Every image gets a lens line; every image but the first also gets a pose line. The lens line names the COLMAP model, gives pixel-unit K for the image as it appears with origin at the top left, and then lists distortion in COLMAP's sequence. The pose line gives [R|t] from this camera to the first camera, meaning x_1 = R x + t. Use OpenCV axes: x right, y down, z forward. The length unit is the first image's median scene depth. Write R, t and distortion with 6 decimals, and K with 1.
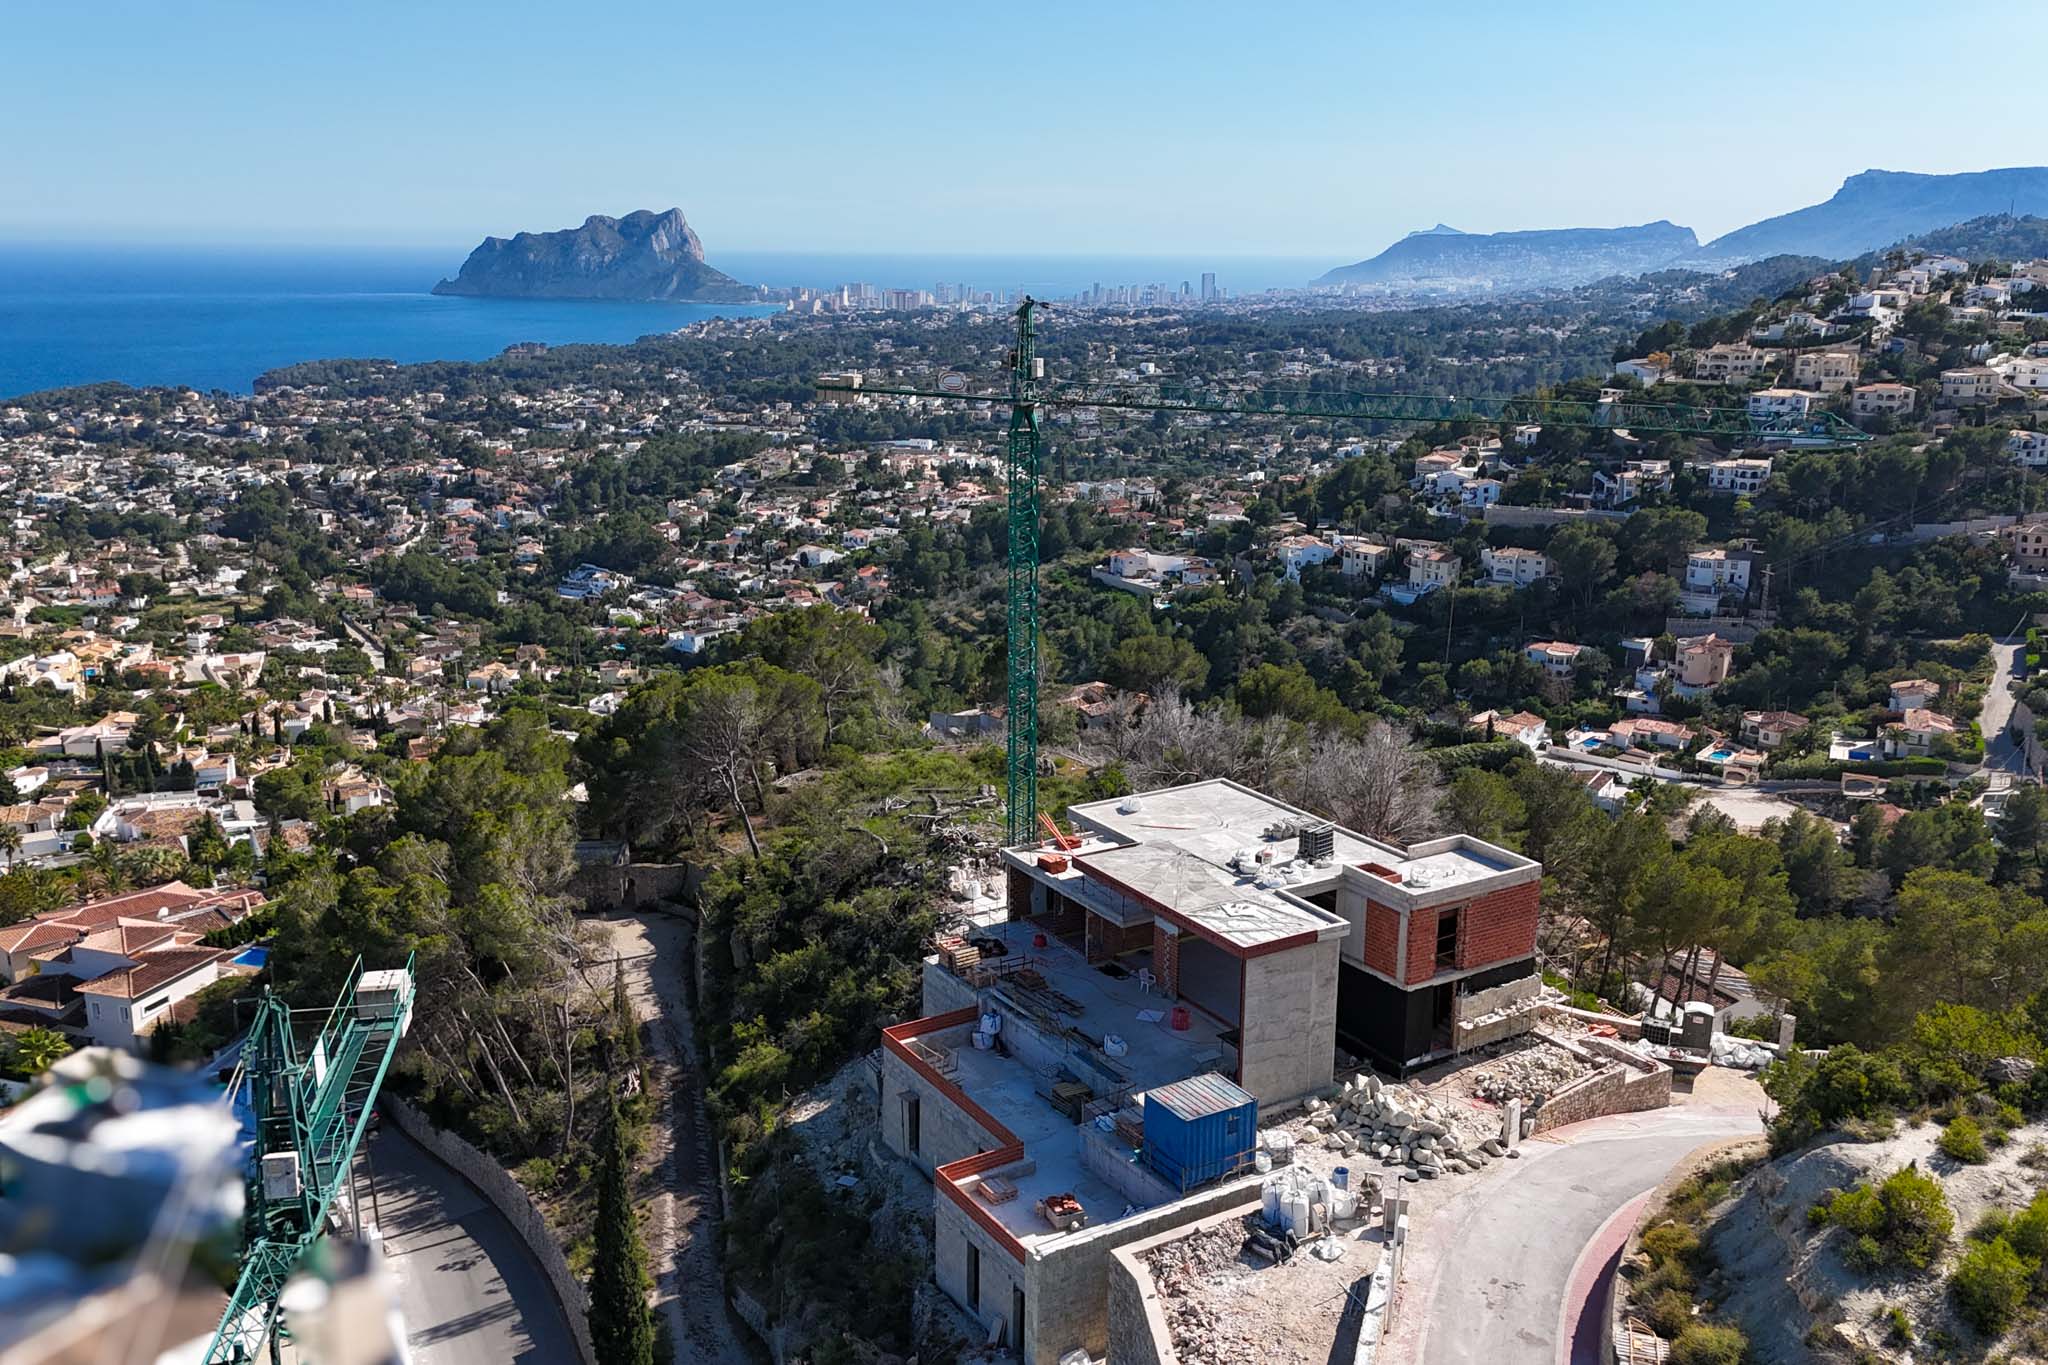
lens RADIAL K [[1771.9, 0, 1024.0], [0, 1771.9, 682.5], [0, 0, 1]] dist [0.094090, 0.000312]
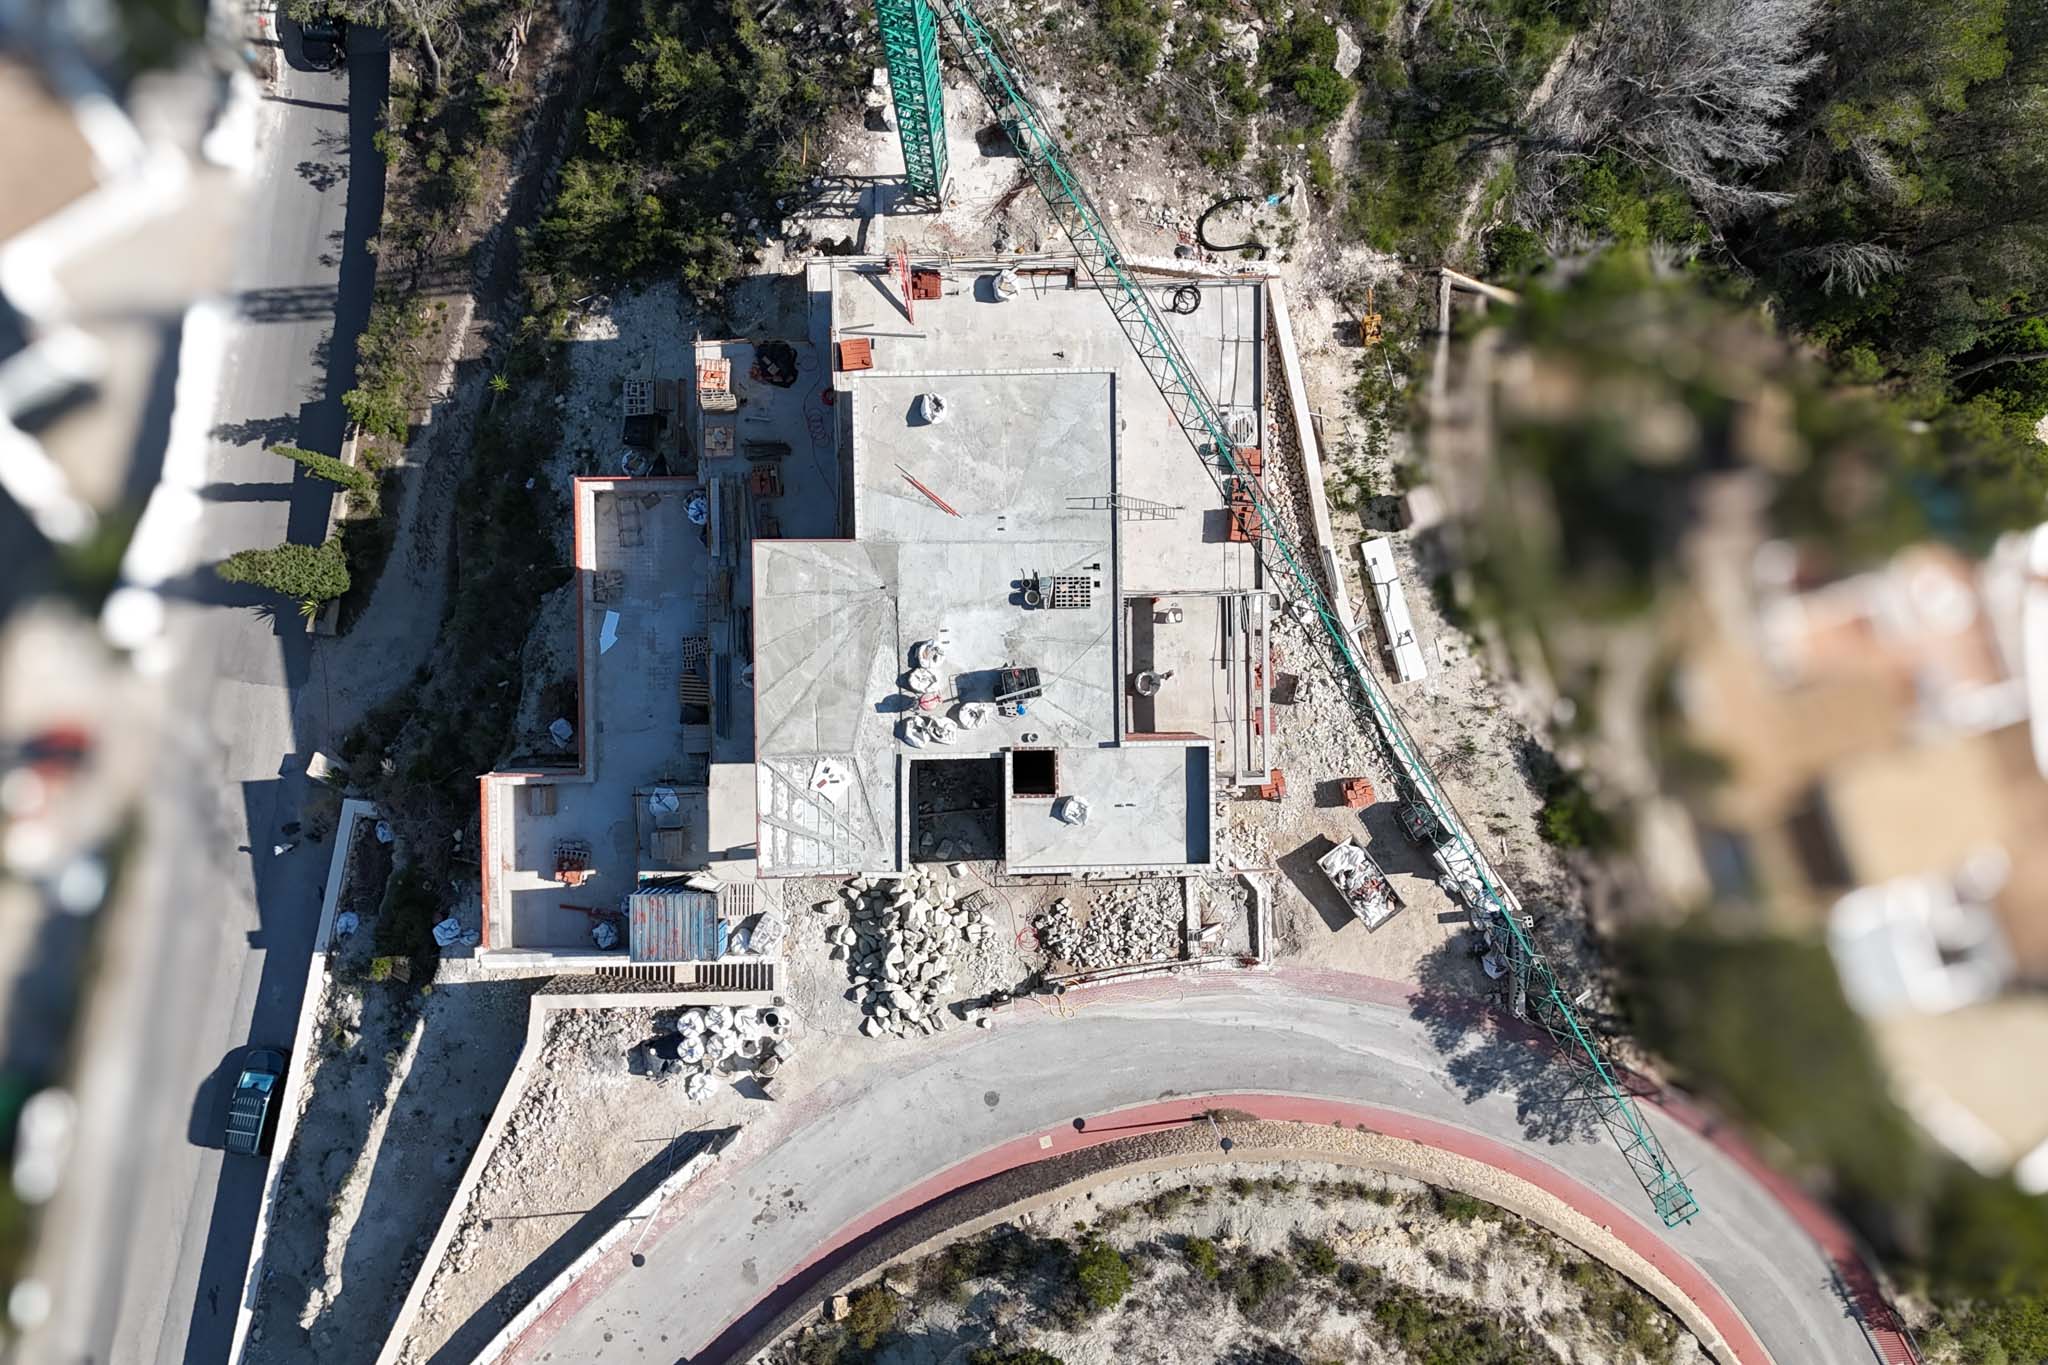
lens RADIAL K [[1861.4, 0, 907.5], [0, 1861.4, 694.0], [0, 0, 1]] dist [0.040014, -0.003883]
pose [[0.857707, 0.513705, -0.021108, 0.183664], [-0.103746, 0.213137, 0.971498, -0.931217], [0.503563, -0.831071, 0.236104, 1.014134]]
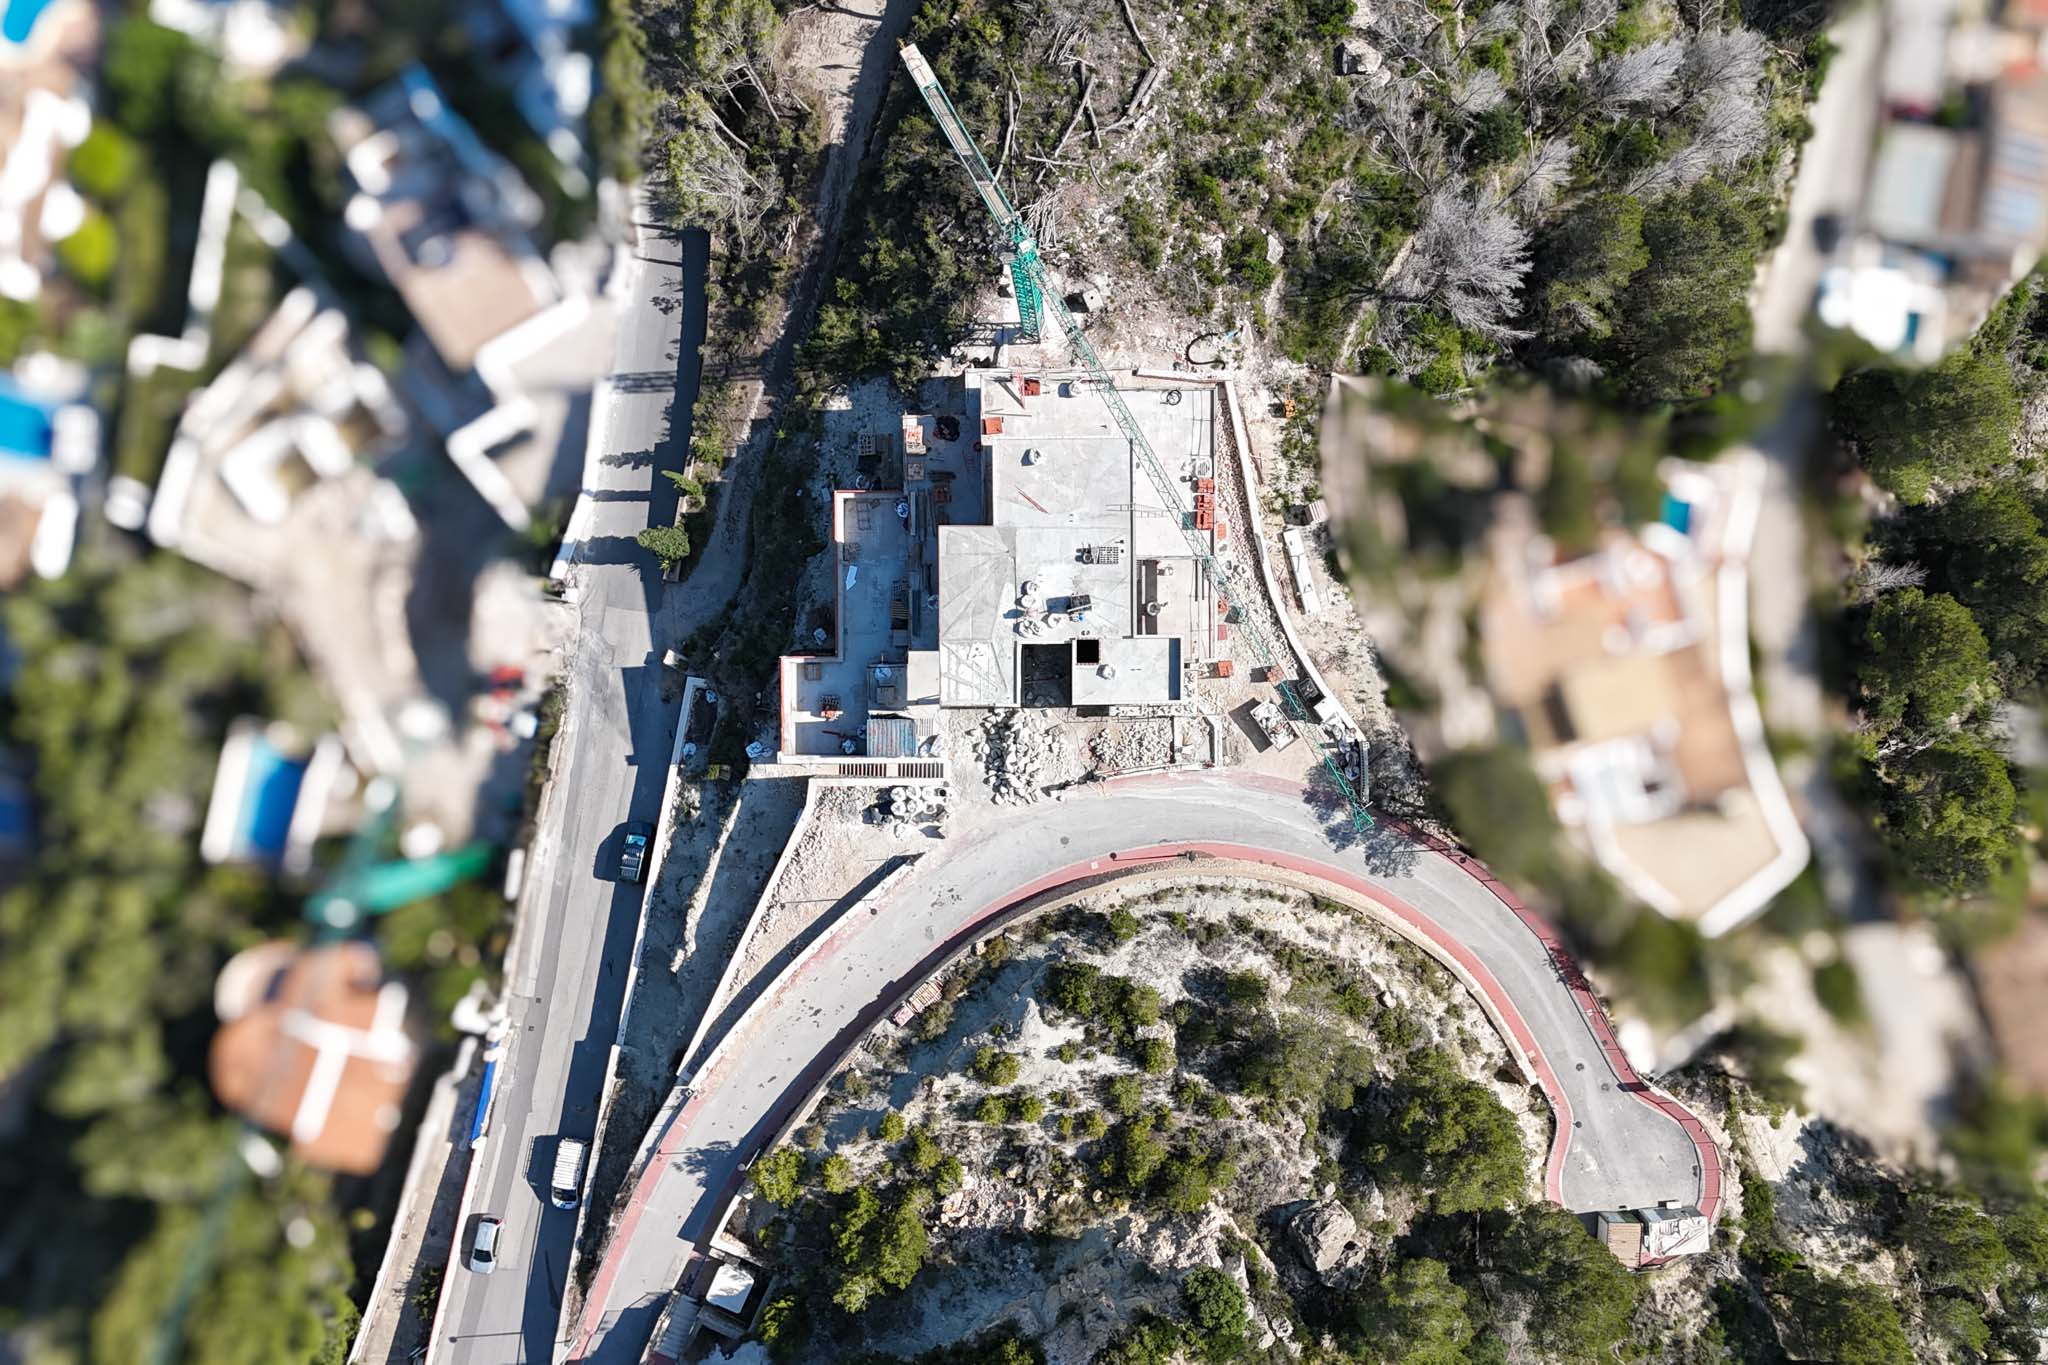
lens RADIAL K [[1771.9, 0, 1024.0], [0, 1771.9, 682.5], [0, 0, 1]] dist [0.094090, 0.000312]
pose [[0.853555, 0.520888, -0.010939, 0.227759], [-0.118594, 0.214693, 0.969455, -1.750101], [0.507326, -0.826185, 0.245027, 0.726764]]
